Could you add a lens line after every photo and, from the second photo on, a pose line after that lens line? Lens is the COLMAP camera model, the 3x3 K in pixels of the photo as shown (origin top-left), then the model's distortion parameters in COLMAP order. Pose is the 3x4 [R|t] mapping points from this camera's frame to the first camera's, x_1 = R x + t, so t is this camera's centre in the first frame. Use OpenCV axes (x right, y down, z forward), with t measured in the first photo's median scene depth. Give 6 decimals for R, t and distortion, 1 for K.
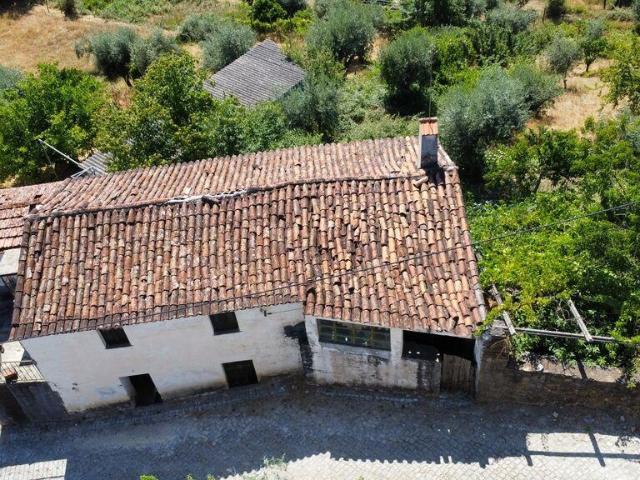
lens RADIAL K [[620.2, 0, 320.0], [0, 620.2, 240.0], [0, 0, 1]] dist [-0.015460, -0.030946]
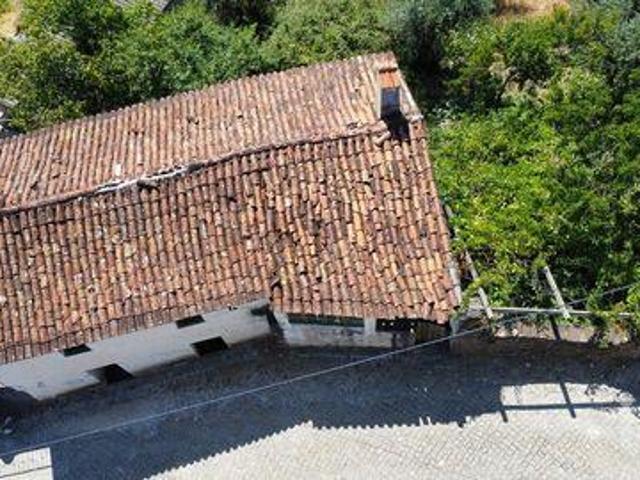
lens RADIAL K [[620.2, 0, 320.0], [0, 620.2, 240.0], [0, 0, 1]] dist [-0.015460, -0.030946]
pose [[0.990326, -0.120132, 0.069452, -0.005747], [0.090629, 0.938969, 0.331850, -0.270396], [-0.105079, -0.322345, 0.940772, 0.132207]]
